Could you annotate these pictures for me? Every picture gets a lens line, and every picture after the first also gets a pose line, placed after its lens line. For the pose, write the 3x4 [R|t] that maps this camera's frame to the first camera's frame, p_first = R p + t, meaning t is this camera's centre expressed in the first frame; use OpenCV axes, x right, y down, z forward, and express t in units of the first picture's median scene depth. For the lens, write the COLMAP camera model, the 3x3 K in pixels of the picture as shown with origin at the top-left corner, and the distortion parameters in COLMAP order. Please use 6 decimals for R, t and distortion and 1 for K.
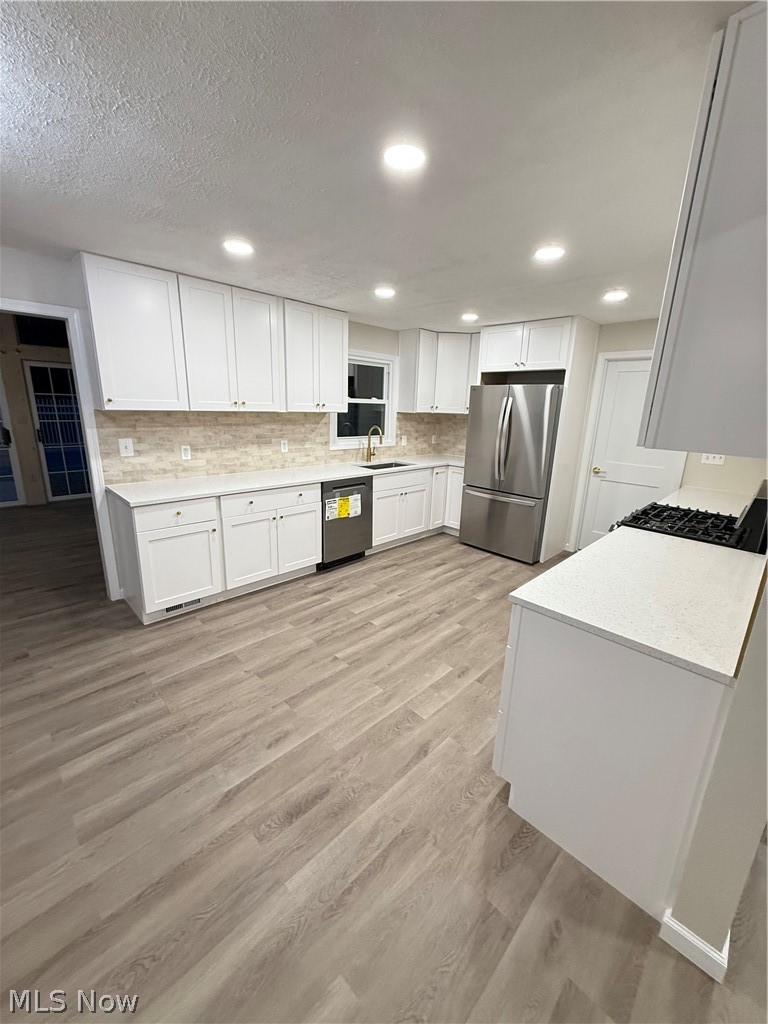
lens RADIAL K [[405.3, 0, 383.7], [0, 405.3, 508.3], [0, 0, 1]] dist [-0.002456, 0.000060]
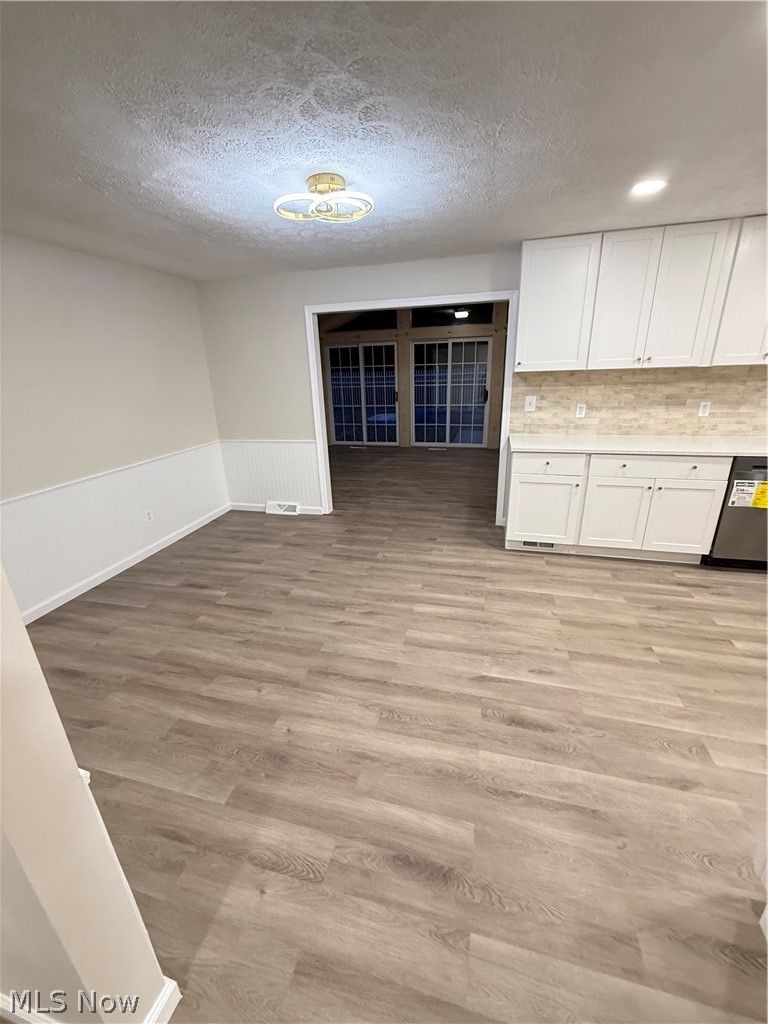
lens RADIAL K [[405.3, 0, 383.7], [0, 405.3, 508.3], [0, 0, 1]] dist [-0.002456, 0.000060]
pose [[0.504741, 0.240126, -0.829202, 0.217195], [-0.167383, 0.969529, 0.178875, 0.007930], [0.846888, 0.048509, 0.529554, 0.017050]]
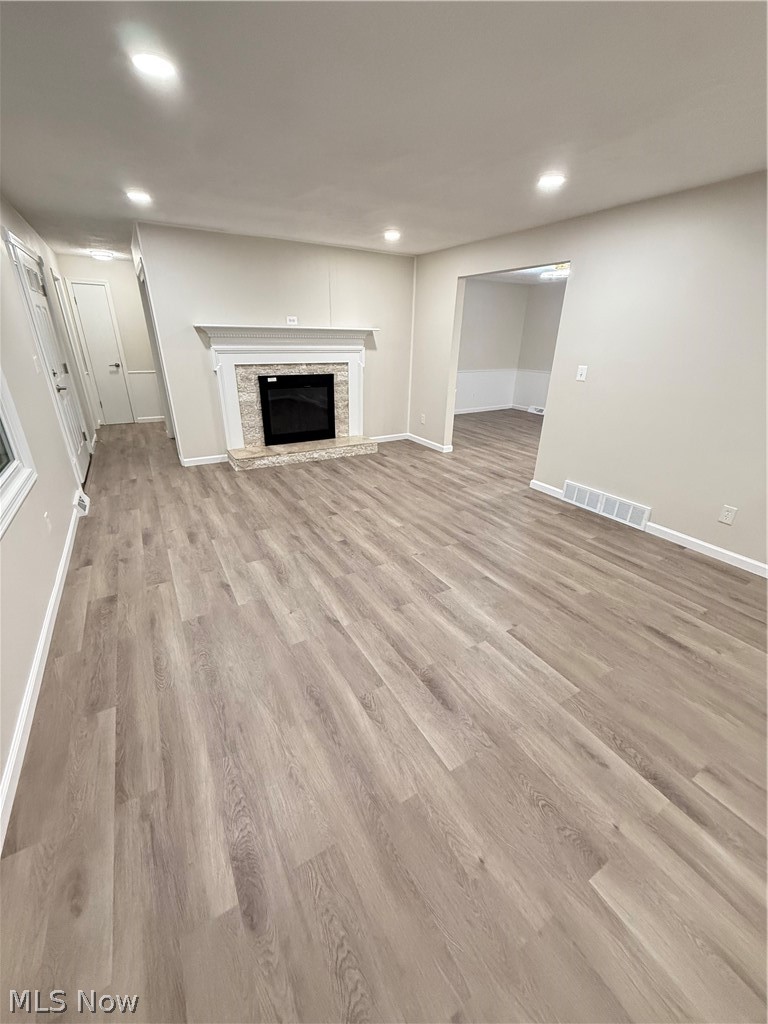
lens RADIAL K [[405.3, 0, 383.7], [0, 405.3, 508.3], [0, 0, 1]] dist [-0.002456, 0.000060]
pose [[-0.251508, 0.348320, -0.903004, 1.819990], [-0.263457, 0.873125, 0.410174, 0.064566], [0.931308, 0.341065, -0.127831, 0.109709]]
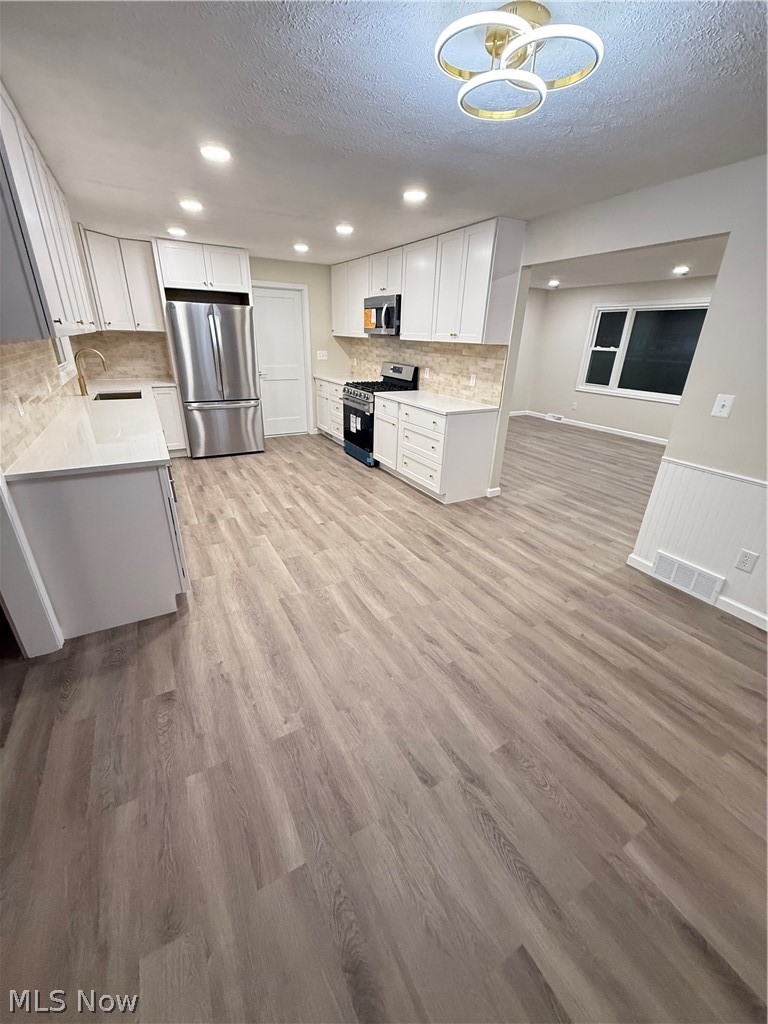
lens RADIAL K [[405.3, 0, 383.7], [0, 405.3, 508.3], [0, 0, 1]] dist [-0.002456, 0.000060]
pose [[0.271586, -0.400545, 0.875103, -1.083273], [0.218875, 0.911158, 0.349120, -0.097216], [-0.937195, 0.096721, 0.335127, 0.295596]]
